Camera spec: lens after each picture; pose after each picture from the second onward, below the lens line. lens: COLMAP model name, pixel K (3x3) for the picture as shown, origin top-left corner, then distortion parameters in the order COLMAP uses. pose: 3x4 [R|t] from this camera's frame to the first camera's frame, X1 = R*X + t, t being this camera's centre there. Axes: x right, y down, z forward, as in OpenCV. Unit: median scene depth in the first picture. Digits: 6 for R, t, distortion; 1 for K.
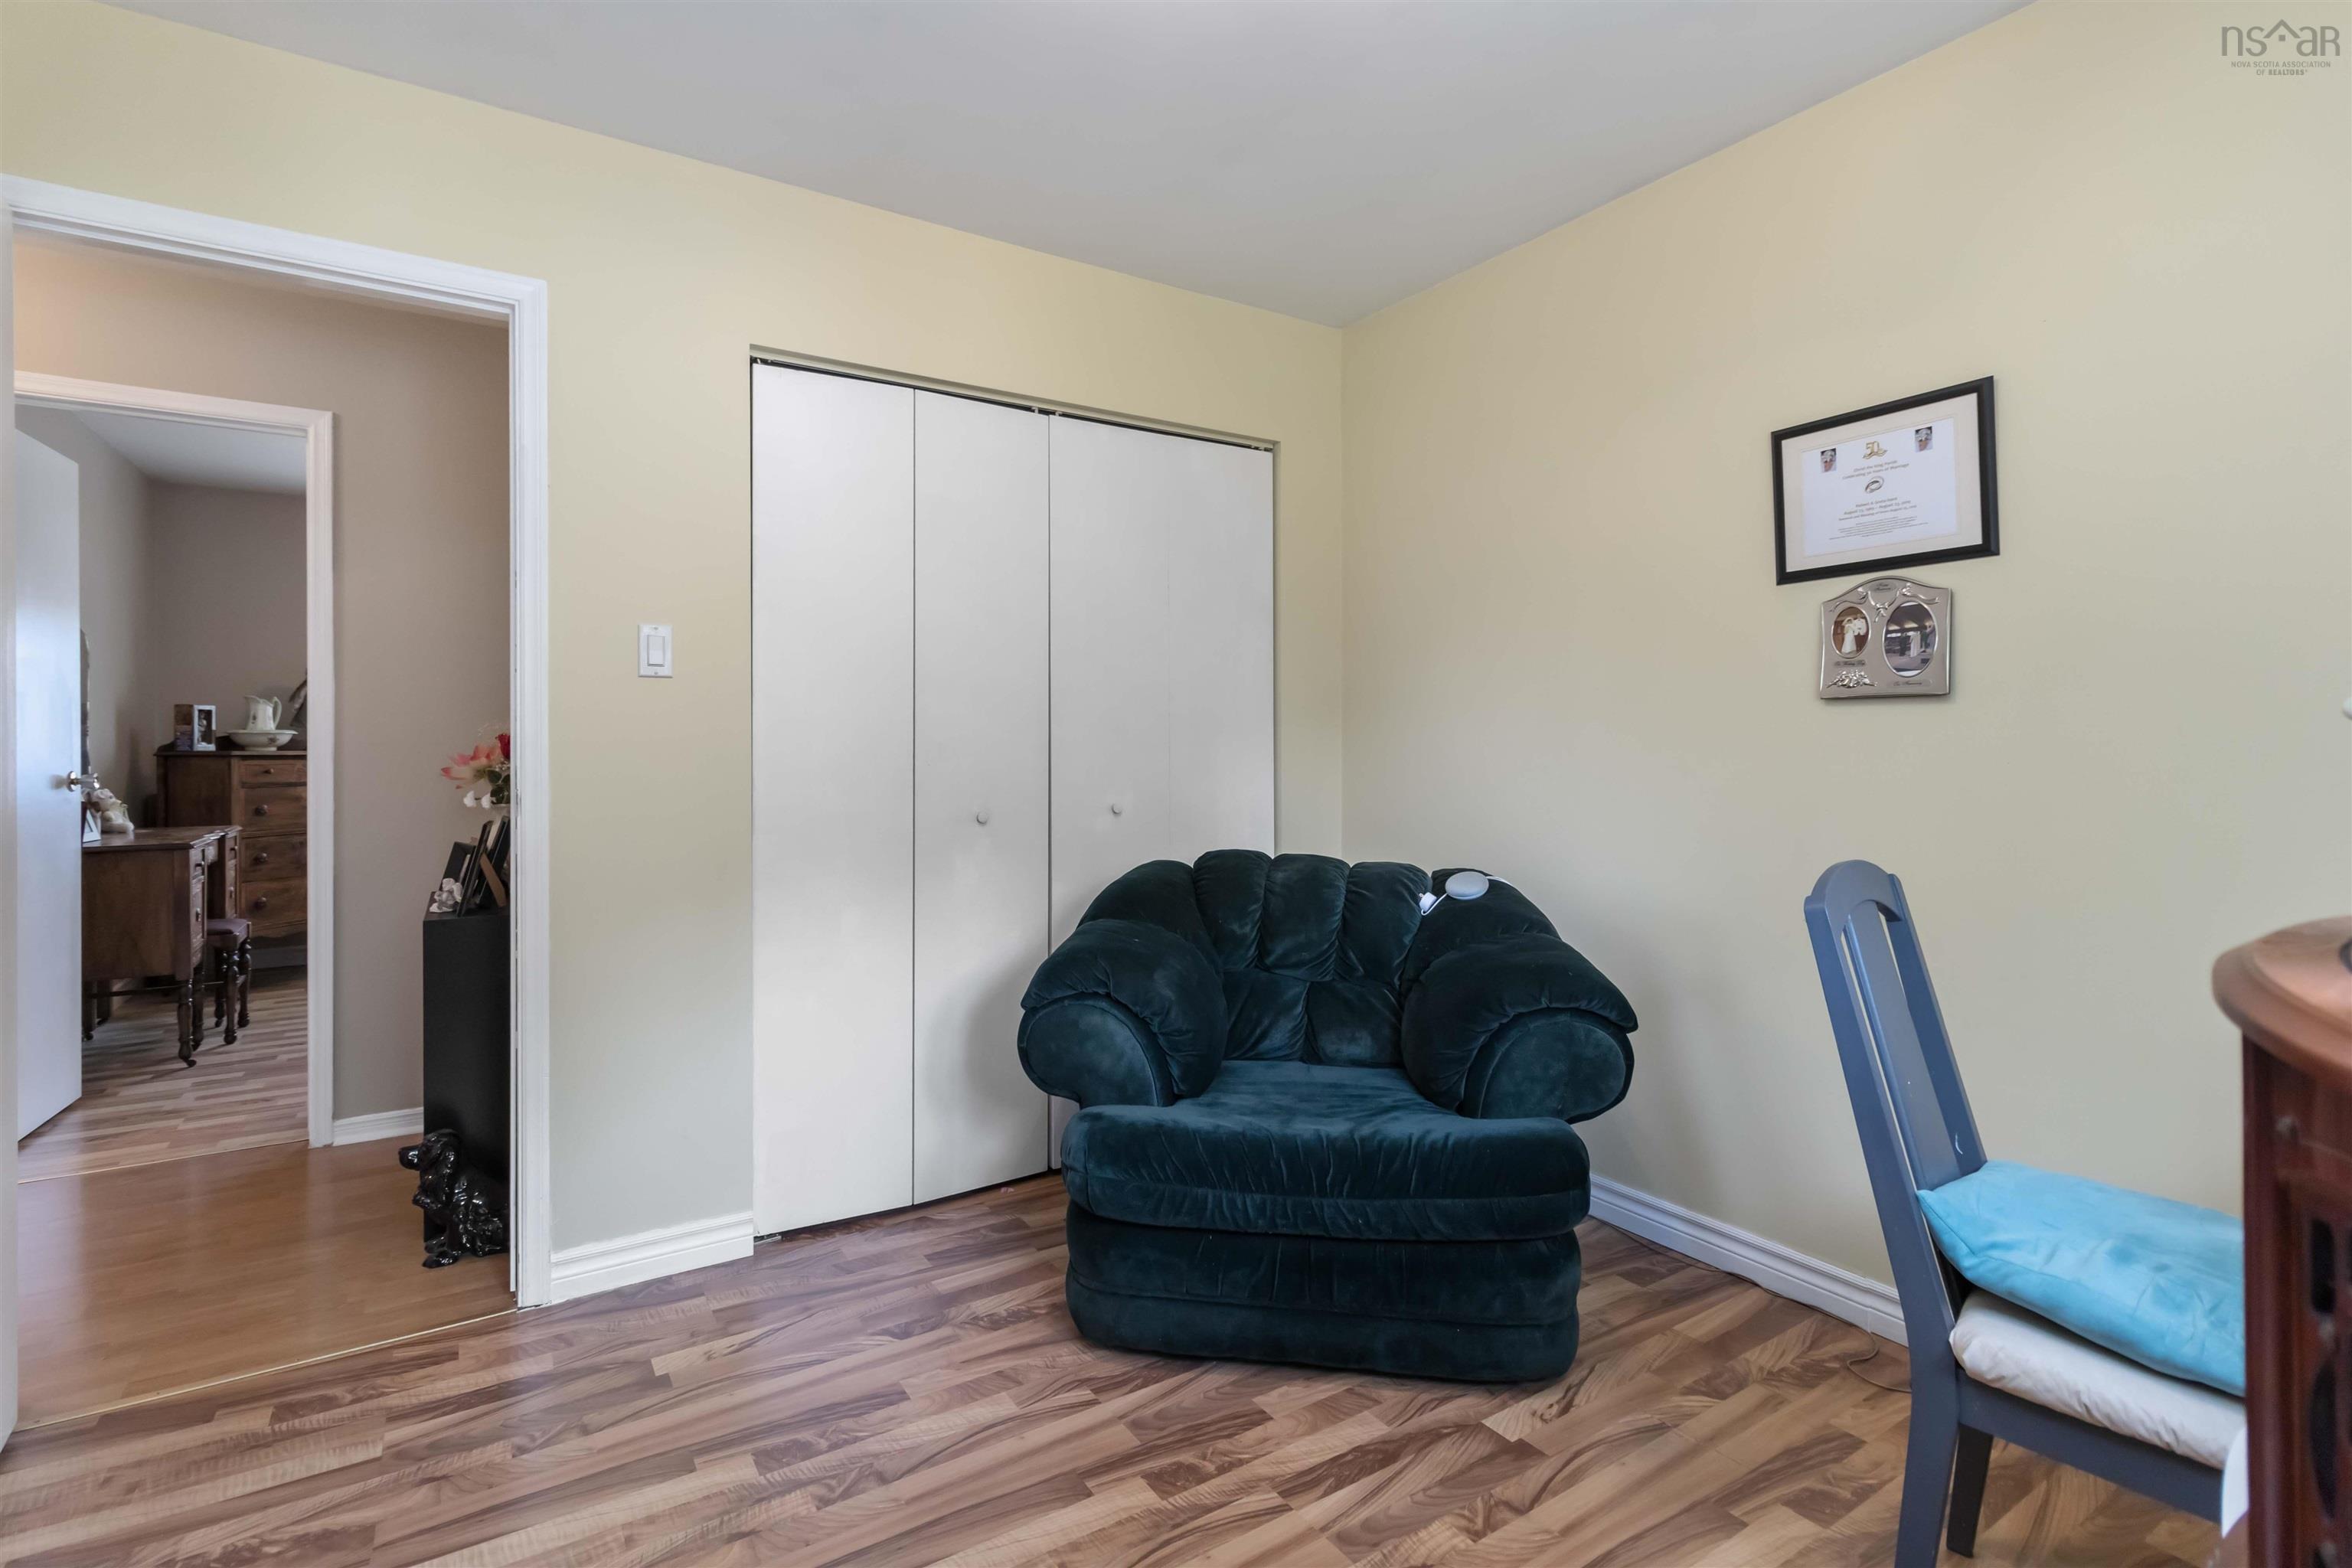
lens RADIAL K [[1105.0, 0, 1163.8], [0, 1105.0, 742.6], [0, 0, 1]] dist [0.000018, 0.000255]
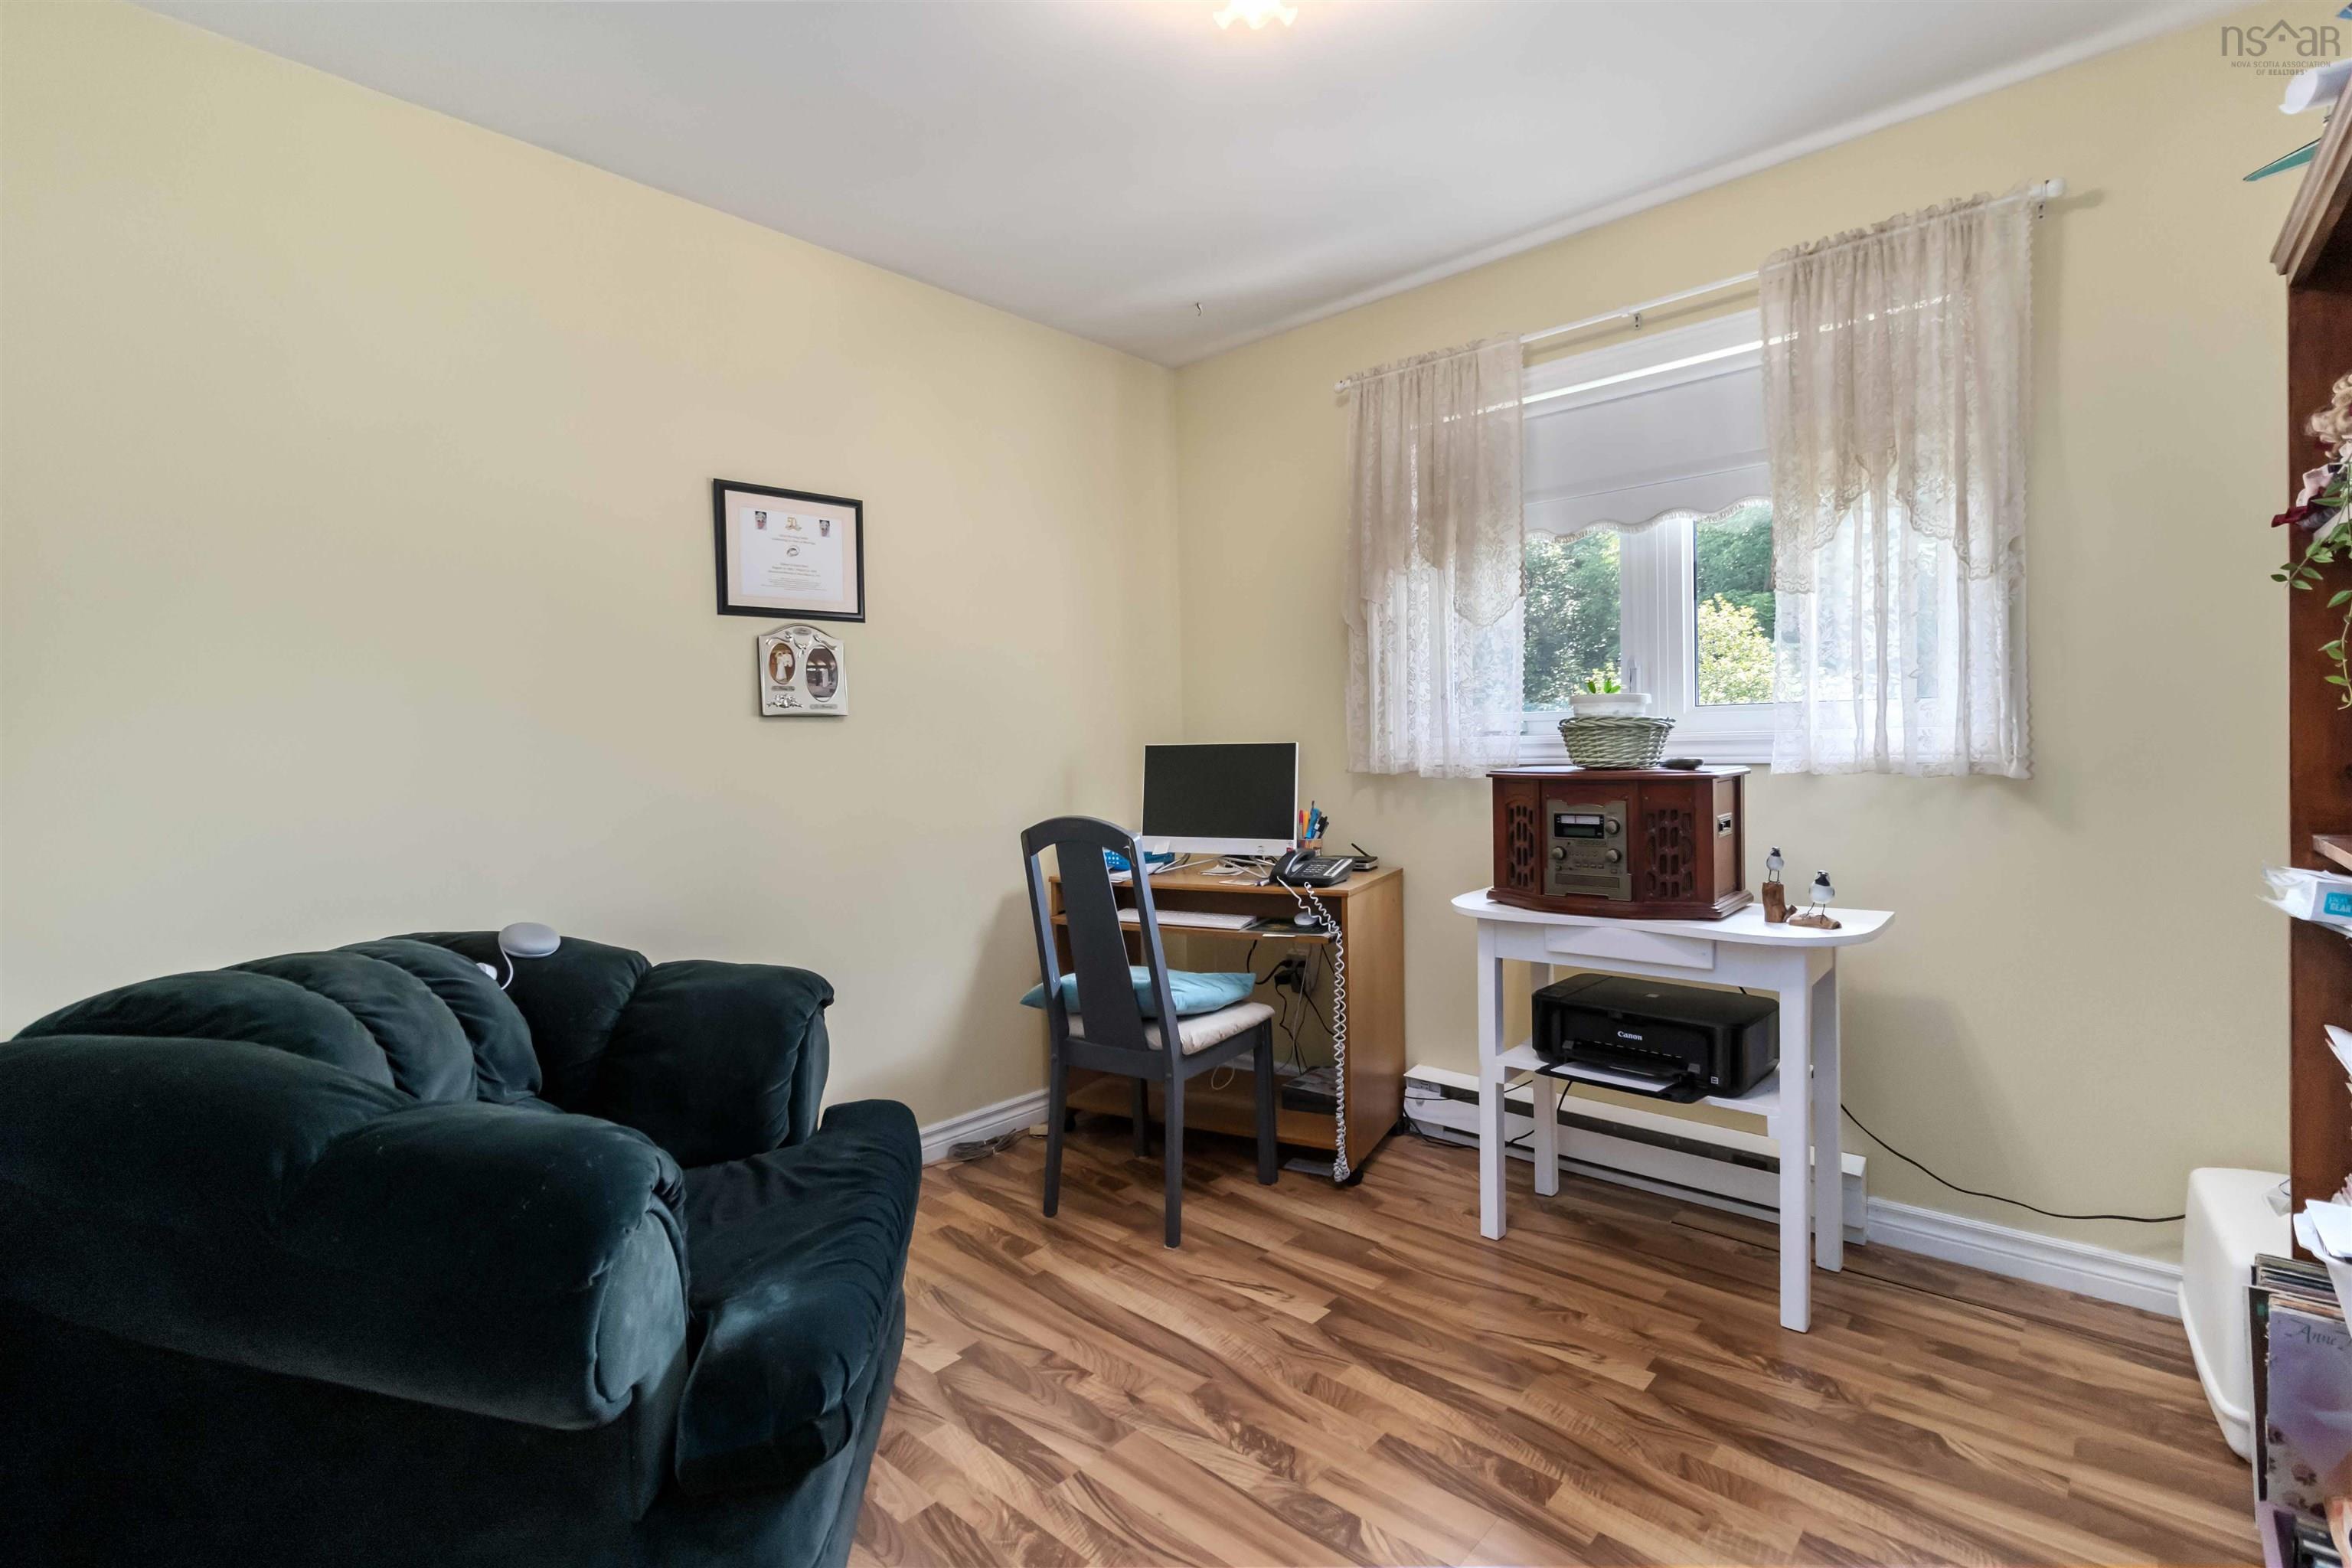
lens RADIAL K [[1087.7, 0, 1168.0], [0, 1087.7, 772.7], [0, 0, 1]] dist [0.000573, 0.000678]
pose [[-0.255686, -0.017811, 0.966596, -0.725843], [0.028004, 0.999274, 0.025820, 0.004629], [-0.966354, 0.033670, -0.255002, 0.941874]]
